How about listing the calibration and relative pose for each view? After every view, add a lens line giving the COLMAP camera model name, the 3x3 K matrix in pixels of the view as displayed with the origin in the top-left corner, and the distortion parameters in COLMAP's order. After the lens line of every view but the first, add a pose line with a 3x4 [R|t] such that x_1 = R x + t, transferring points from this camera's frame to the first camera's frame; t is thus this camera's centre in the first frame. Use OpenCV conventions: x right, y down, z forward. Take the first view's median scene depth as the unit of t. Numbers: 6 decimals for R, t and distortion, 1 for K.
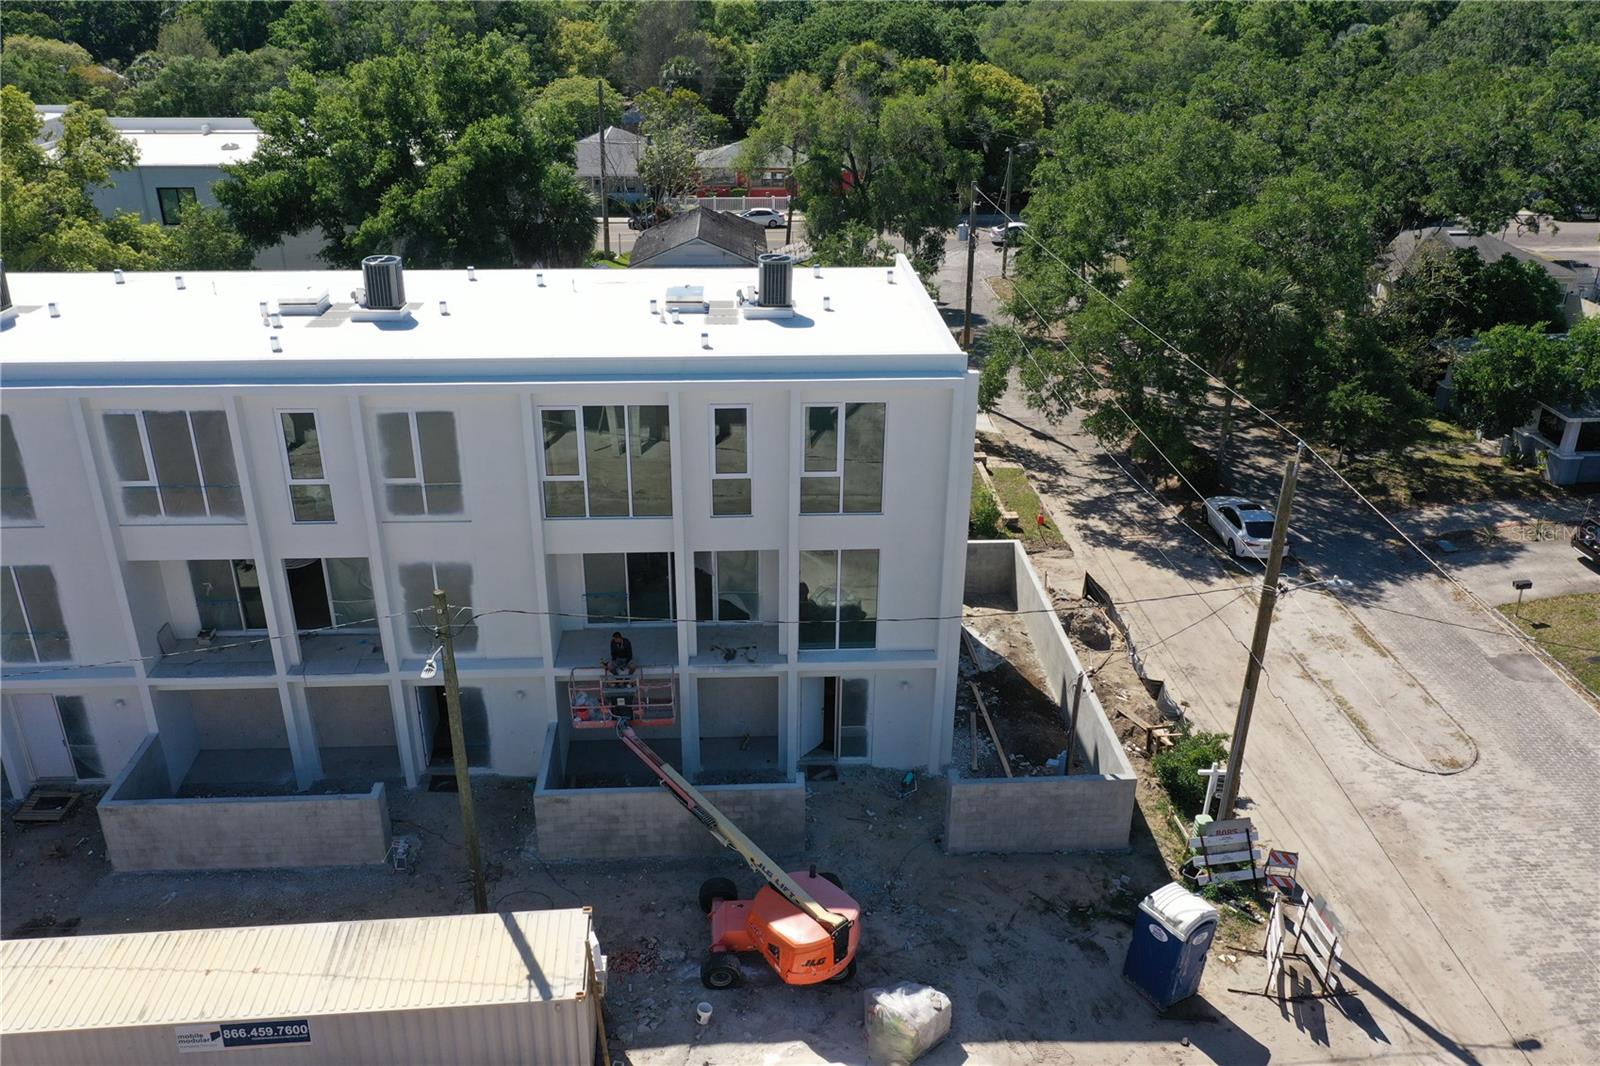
lens RADIAL K [[1254.2, 0, 793.0], [0, 1254.2, 526.5], [0, 0, 1]] dist [0.001728, 0.000535]
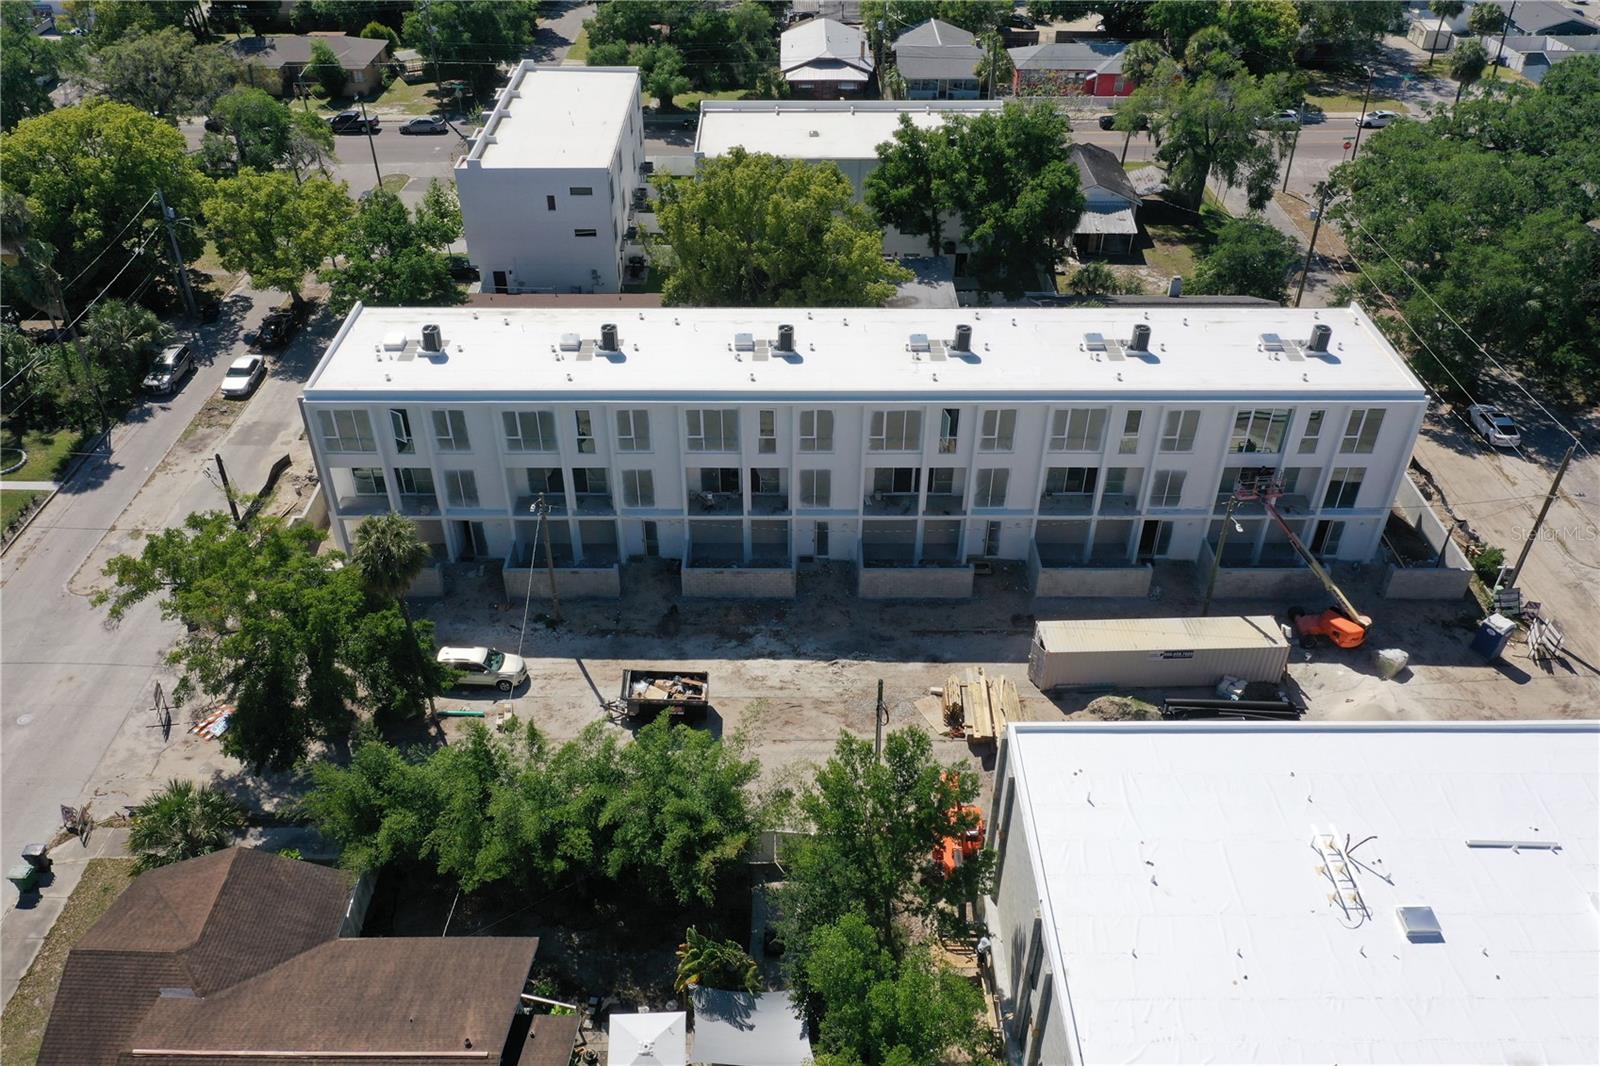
lens RADIAL K [[1254.2, 0, 793.0], [0, 1254.2, 526.5], [0, 0, 1]] dist [0.001728, 0.000535]
pose [[0.998835, 0.025839, -0.040751, -0.851957], [-0.016850, 0.978151, 0.207214, -0.322719], [0.045214, -0.206286, 0.977447, -1.251909]]
